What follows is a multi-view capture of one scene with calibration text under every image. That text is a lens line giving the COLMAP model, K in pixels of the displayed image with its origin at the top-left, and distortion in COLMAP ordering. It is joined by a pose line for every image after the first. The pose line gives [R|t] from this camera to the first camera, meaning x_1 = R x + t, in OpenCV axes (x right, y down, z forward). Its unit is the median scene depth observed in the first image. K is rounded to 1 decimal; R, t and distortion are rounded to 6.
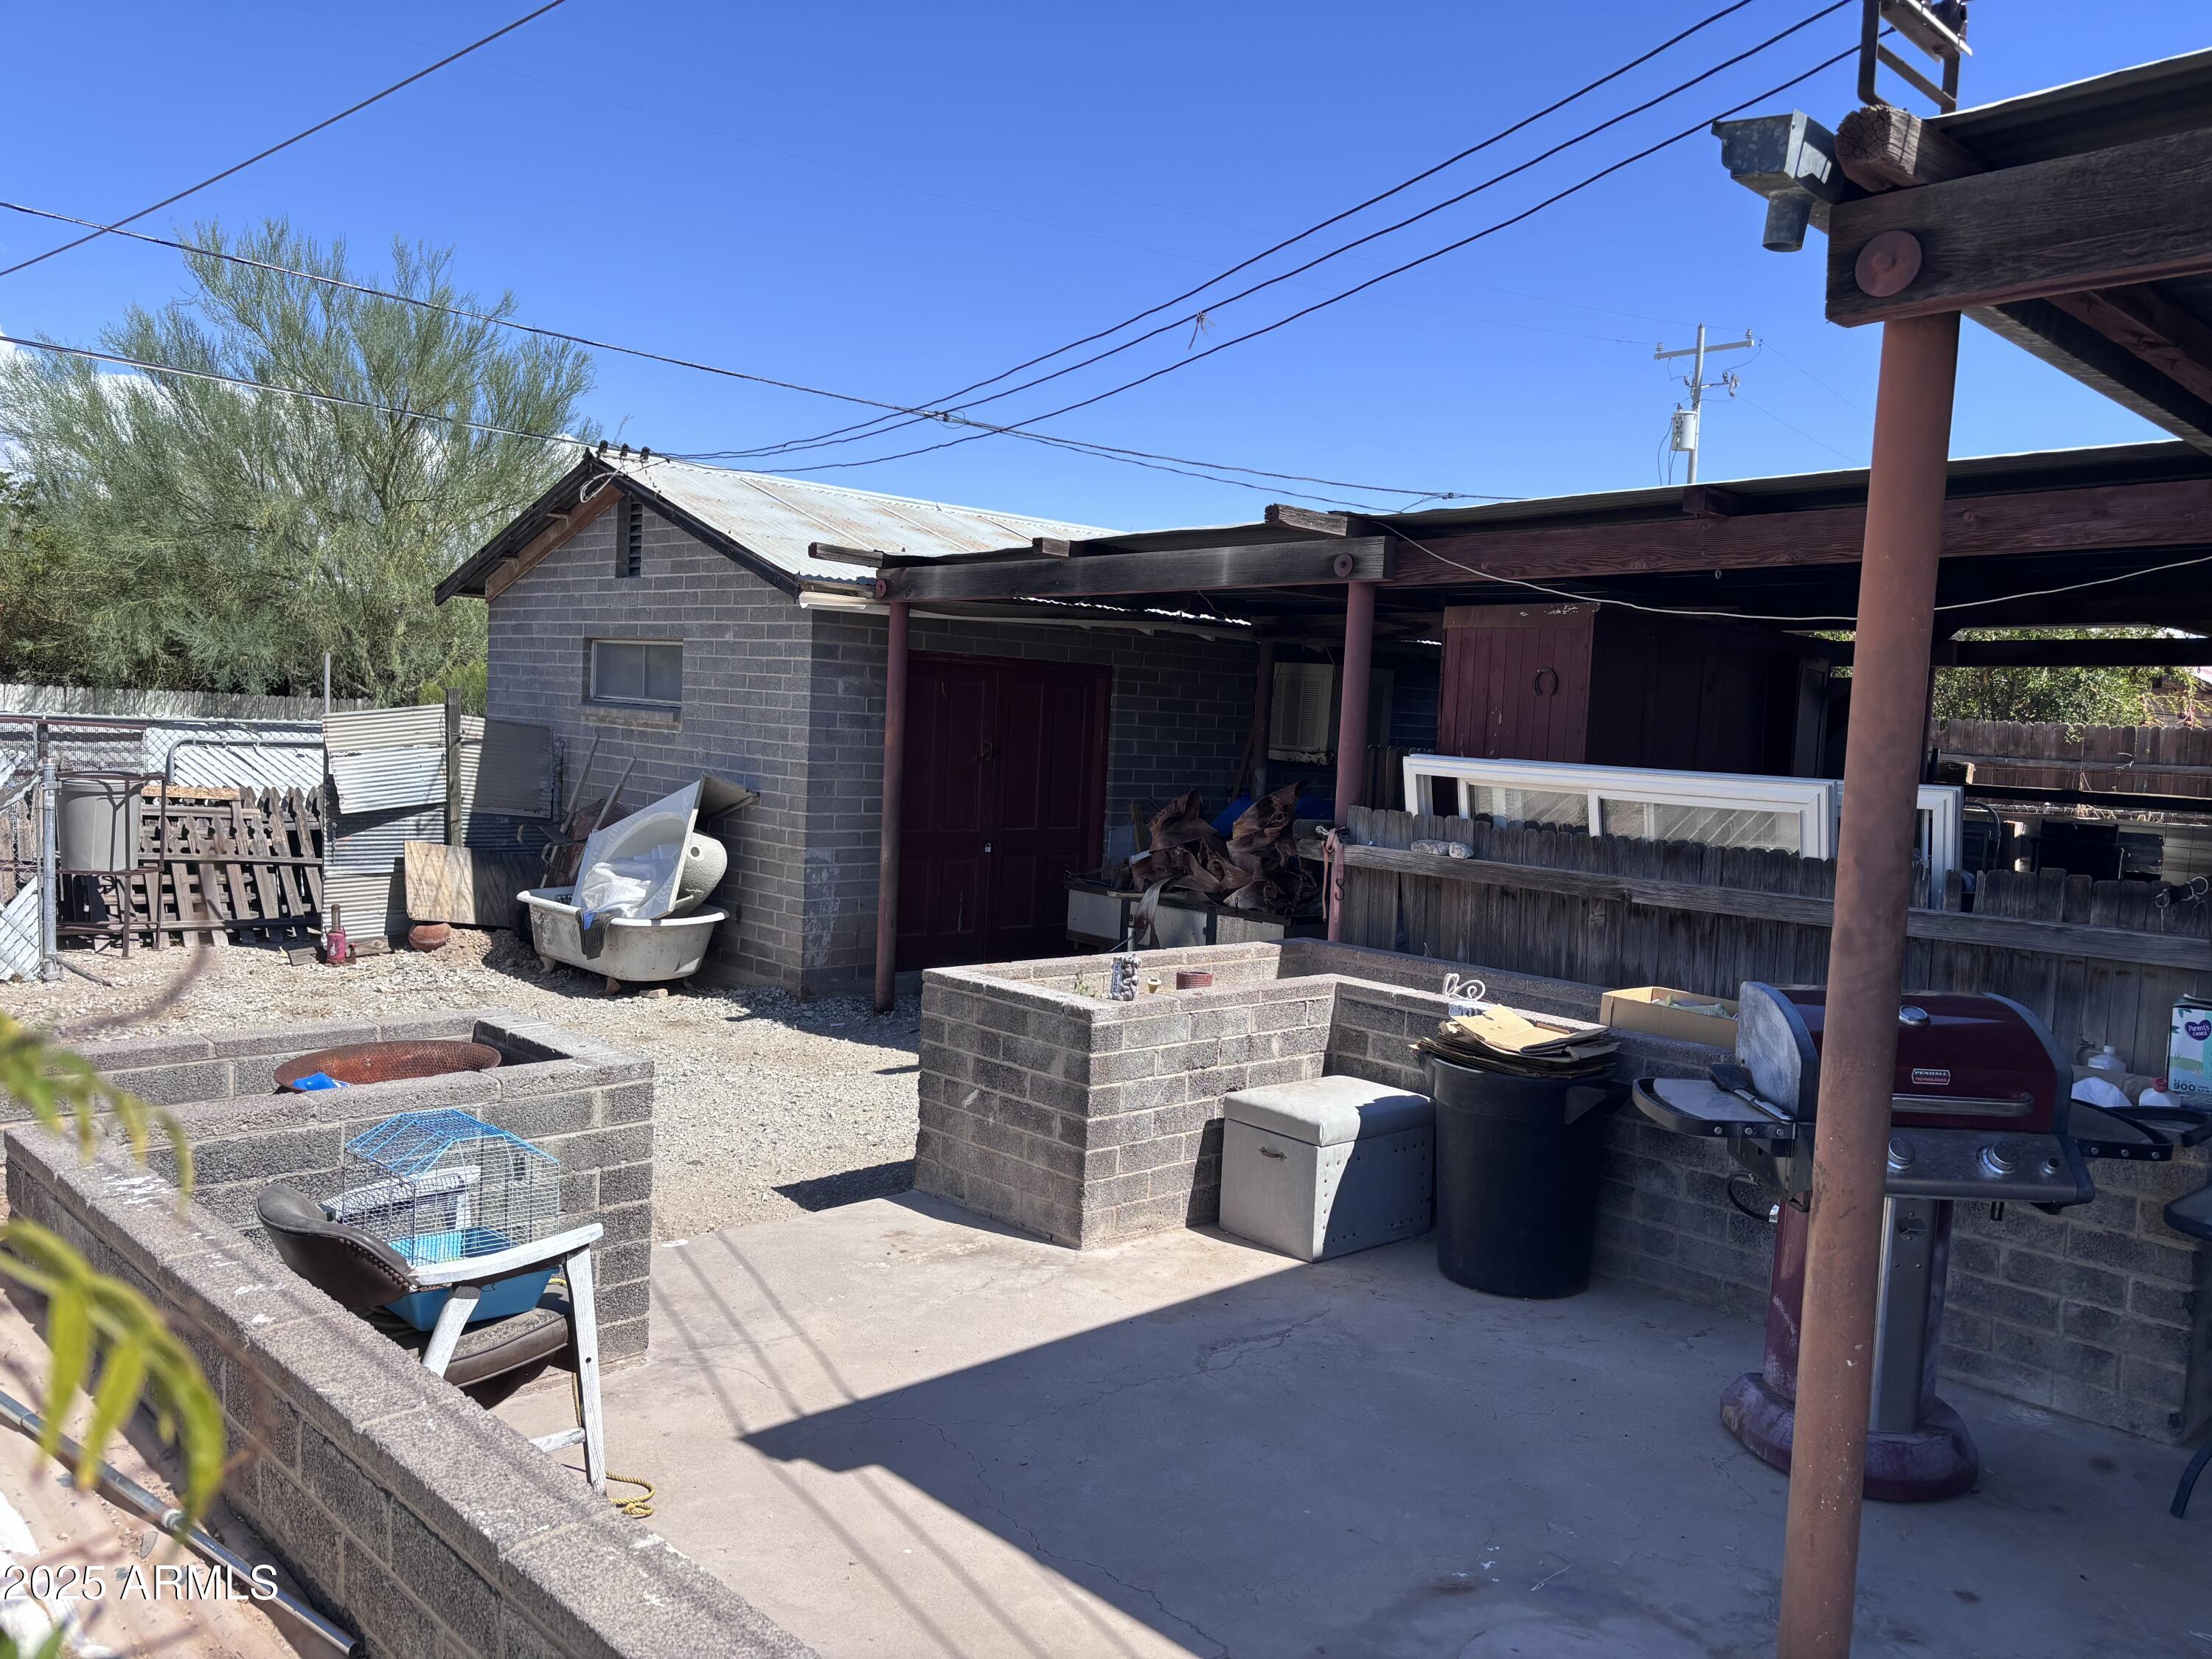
lens RADIAL K [[1659.6, 0, 1106.0], [0, 1659.6, 829.5], [0, 0, 1]] dist [0.044030, -0.005439]
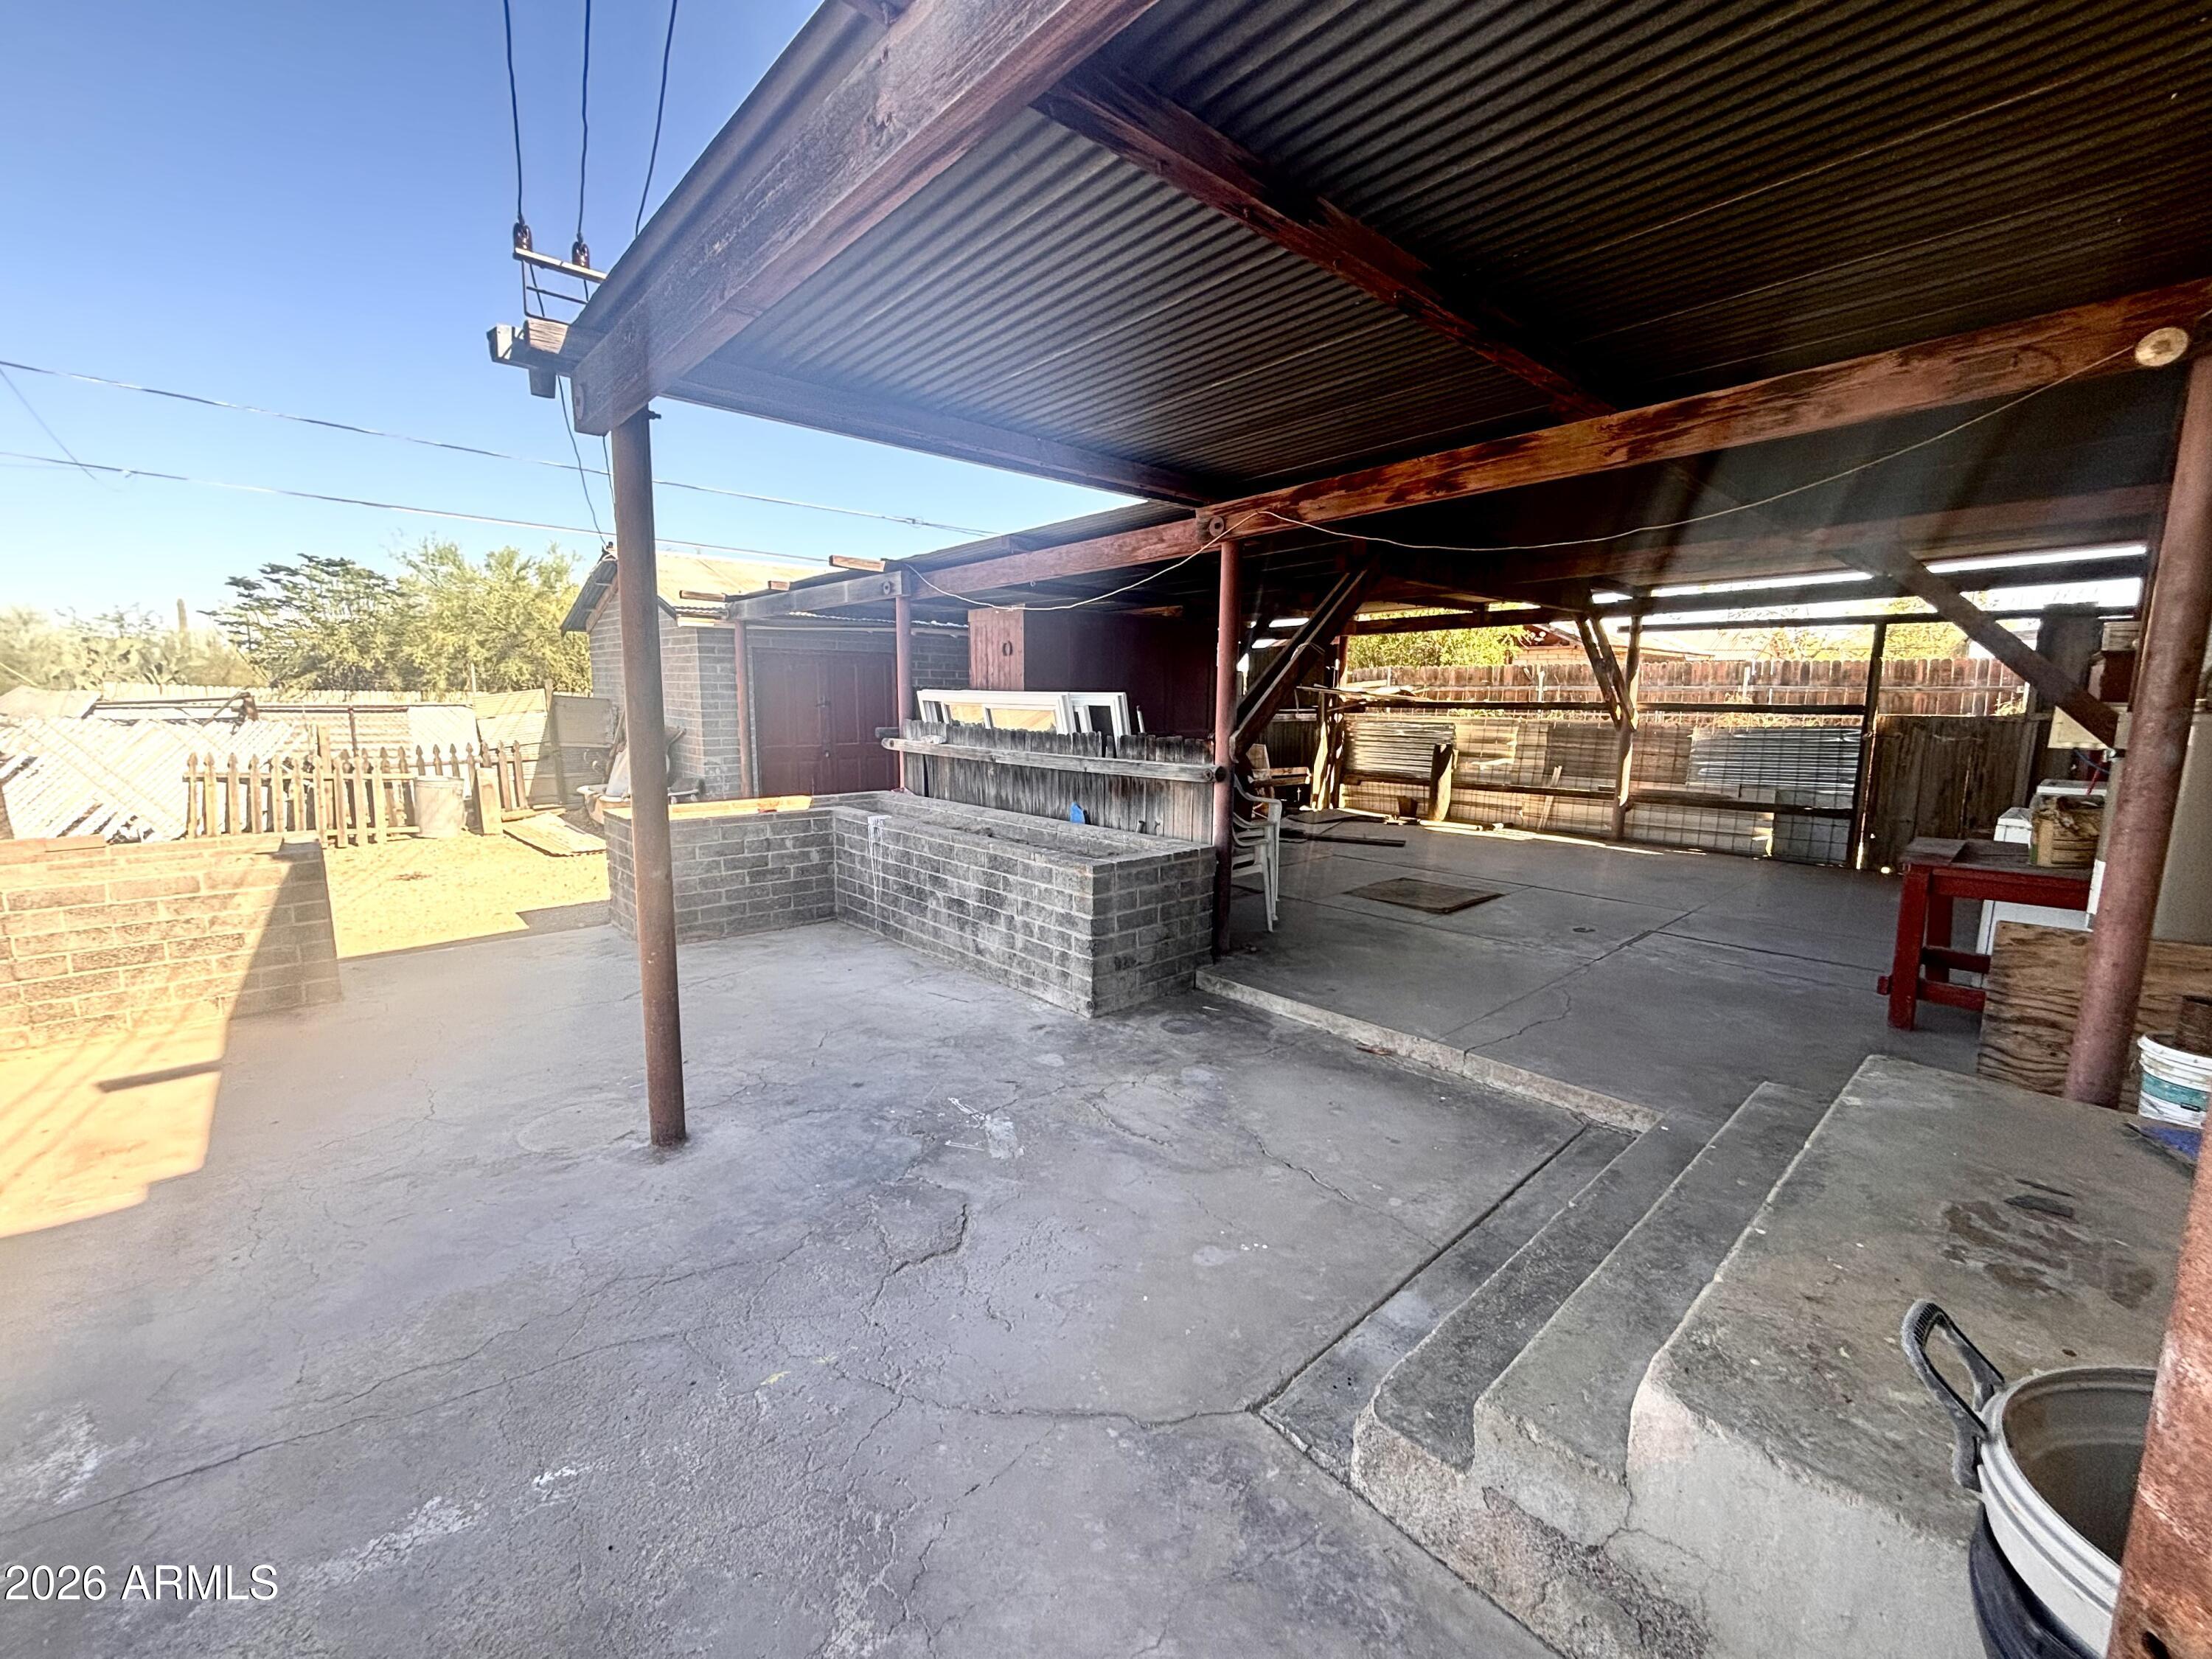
lens RADIAL K [[912.3, 0, 1106.0], [0, 912.3, 829.5], [0, 0, 1]] dist [0.014691, -0.000163]
pose [[0.998977, -0.035347, -0.028206, 0.408917], [0.037558, 0.995915, 0.082119, 0.034359], [0.025188, -0.083094, 0.996223, -0.028904]]
